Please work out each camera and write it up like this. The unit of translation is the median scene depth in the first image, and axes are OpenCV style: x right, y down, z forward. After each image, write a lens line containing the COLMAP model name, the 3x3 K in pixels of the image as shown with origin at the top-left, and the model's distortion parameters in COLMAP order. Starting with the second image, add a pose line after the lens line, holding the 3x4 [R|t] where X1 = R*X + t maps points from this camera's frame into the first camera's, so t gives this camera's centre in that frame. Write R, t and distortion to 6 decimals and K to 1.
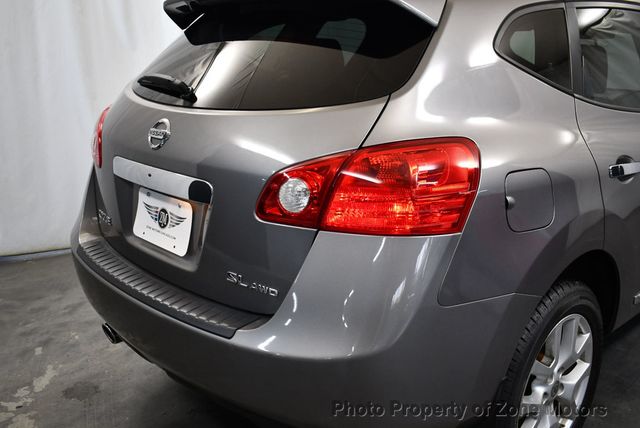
lens RADIAL K [[658.0, 0, 316.1], [0, 658.0, 215.5], [0, 0, 1]] dist [-0.085570, 0.000000]
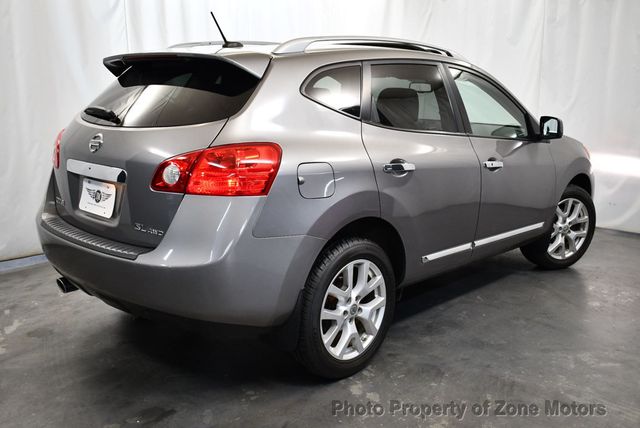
lens RADIAL K [[658.0, 0, 323.4], [0, 658.0, 213.4], [0, 0, 1]] dist [-0.085570, 0.000000]
pose [[0.997237, 0.000366, 0.074283, 0.183420], [0.004353, 0.997981, -0.063356, 0.141022], [-0.074156, 0.063505, 0.995223, -0.574133]]
